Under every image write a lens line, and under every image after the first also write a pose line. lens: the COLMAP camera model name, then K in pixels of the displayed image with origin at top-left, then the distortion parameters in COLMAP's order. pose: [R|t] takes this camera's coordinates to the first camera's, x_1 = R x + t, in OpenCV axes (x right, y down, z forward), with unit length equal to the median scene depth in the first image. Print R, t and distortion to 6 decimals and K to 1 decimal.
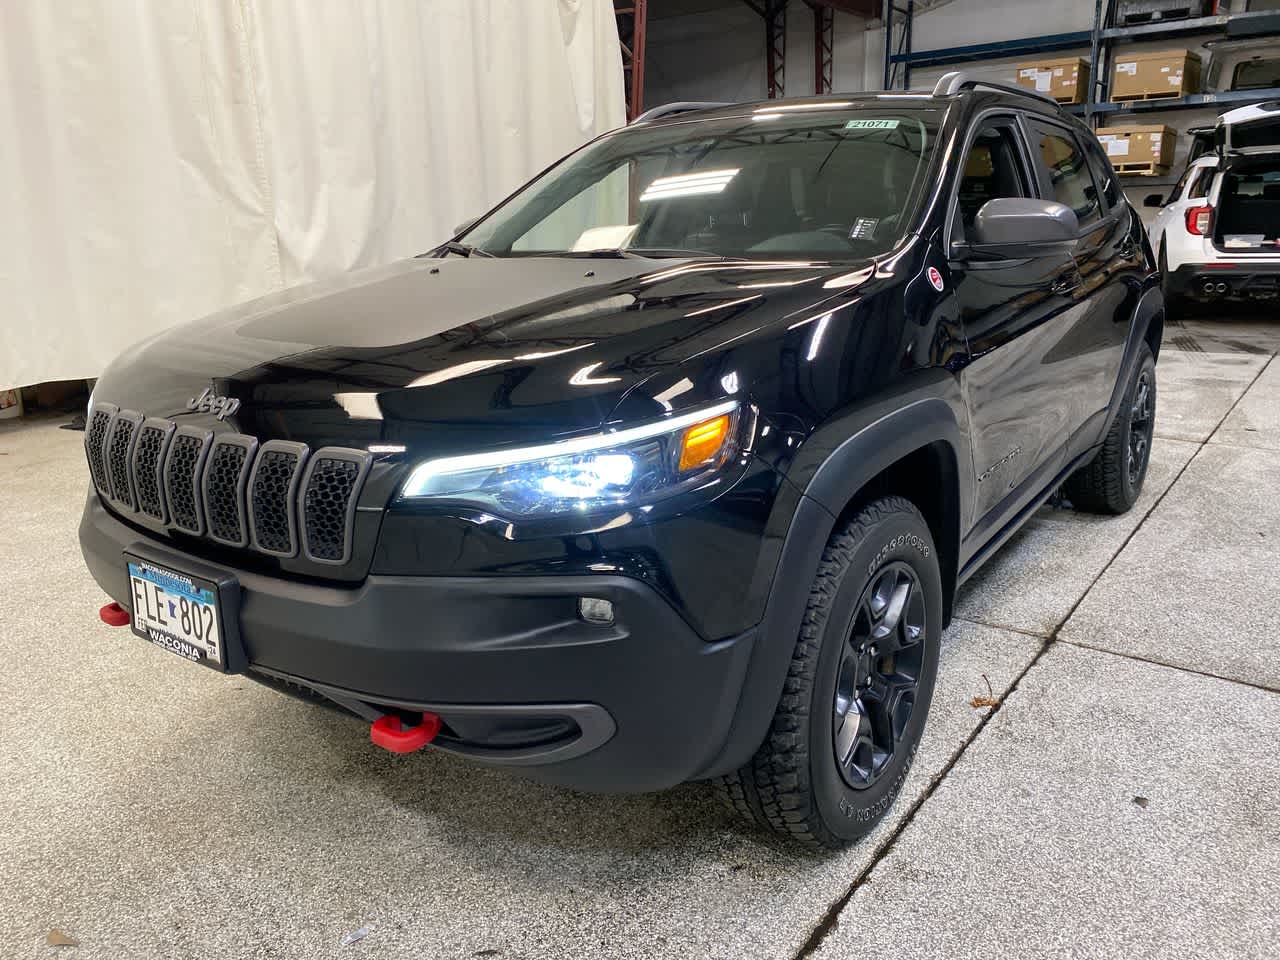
lens RADIAL K [[980.8, 0, 624.5], [0, 980.8, 463.1], [0, 0, 1]] dist [0.018288, -0.010599]
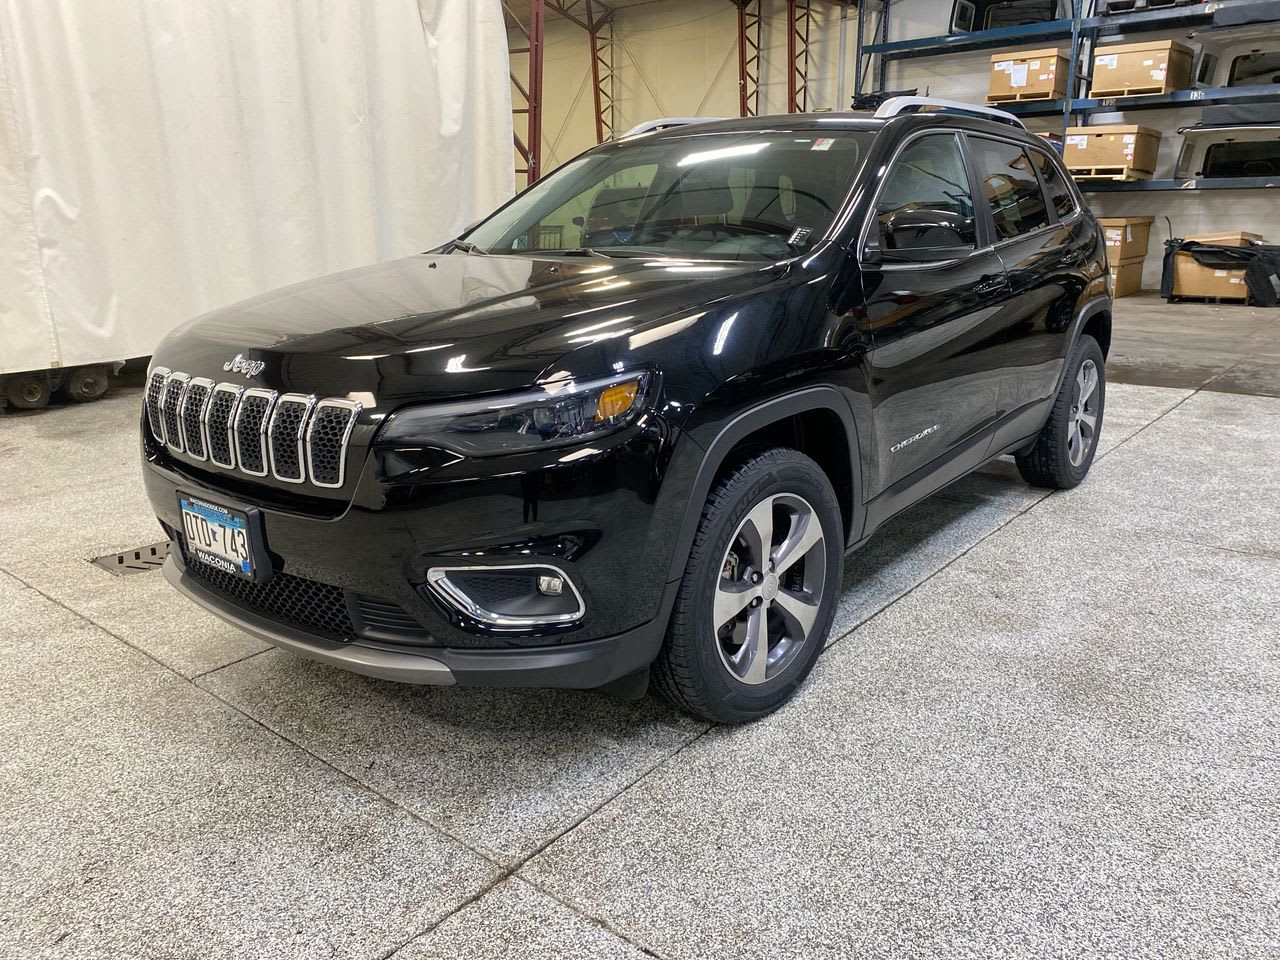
lens RADIAL K [[980.8, 0, 637.7], [0, 980.8, 476.5], [0, 0, 1]] dist [0.018288, -0.010599]
pose [[0.999360, 0.022946, -0.027443, 0.110707], [-0.022562, 0.999644, 0.014212, -0.020062], [0.027760, -0.013583, 0.999522, 0.072945]]
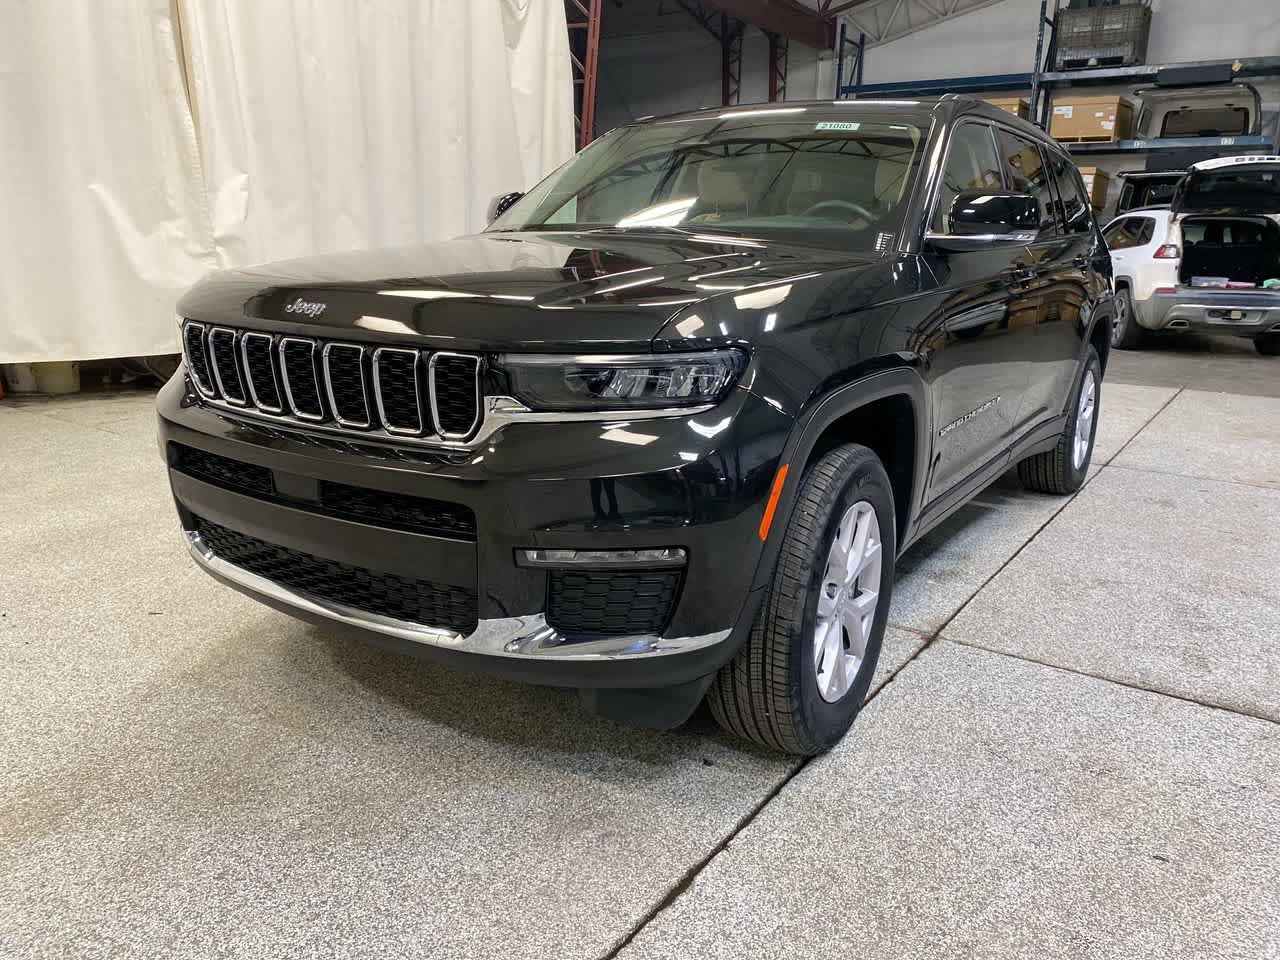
lens RADIAL K [[980.8, 0, 637.5], [0, 980.8, 480.3], [0, 0, 1]] dist [0.018288, -0.010599]
pose [[0.997547, 0.031483, 0.062528, 0.009786], [-0.031334, 0.999503, -0.003371, 0.005305], [-0.062603, 0.001403, 0.998037, -0.005791]]
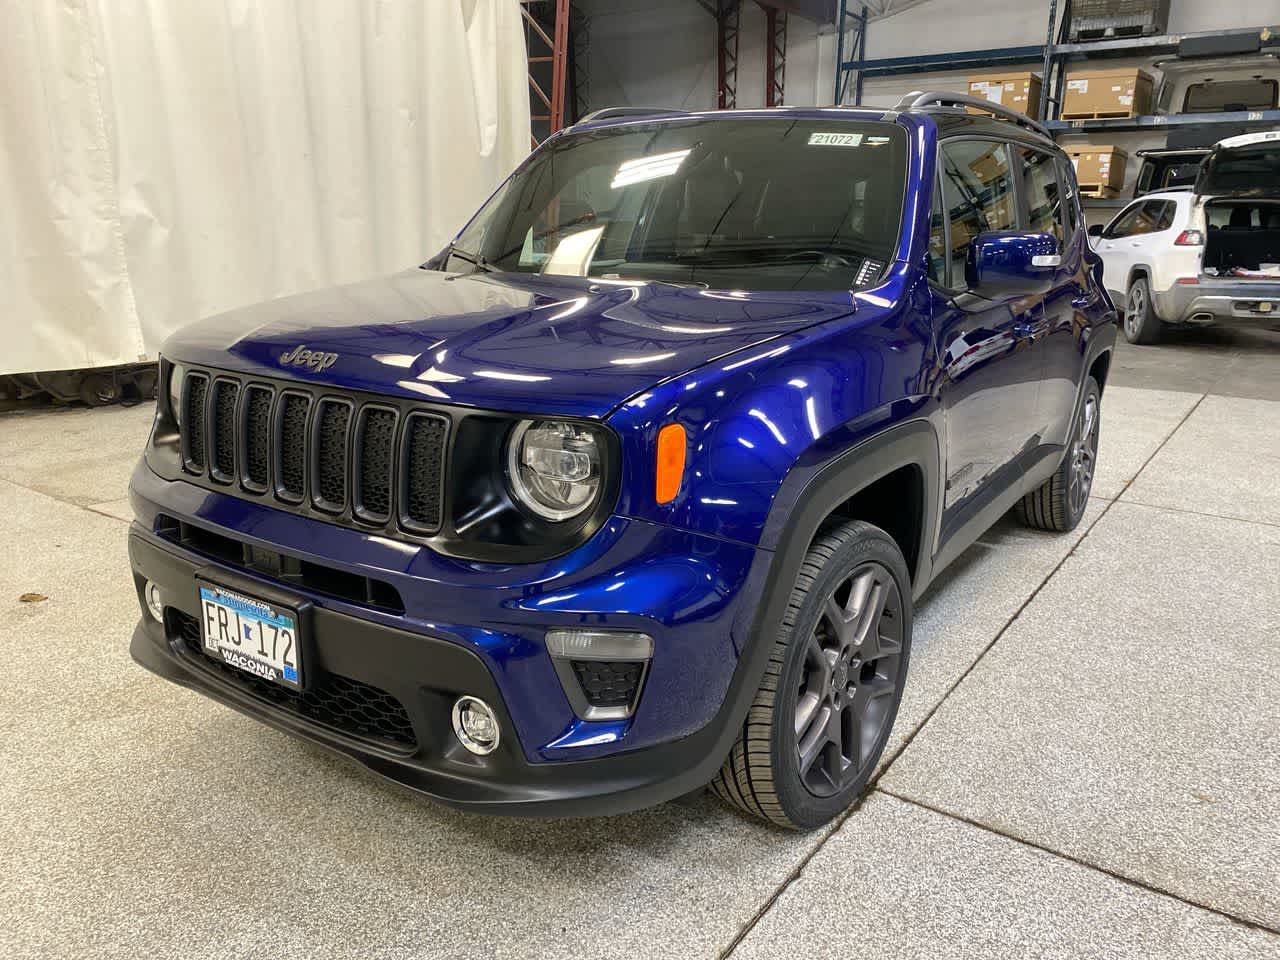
lens RADIAL K [[980.8, 0, 639.6], [0, 980.8, 477.8], [0, 0, 1]] dist [0.018288, -0.010599]
pose [[0.998598, 0.024593, 0.046878, 0.043360], [-0.025128, 0.999625, 0.010840, -0.014832], [-0.046594, -0.012002, 0.998842, 0.048274]]
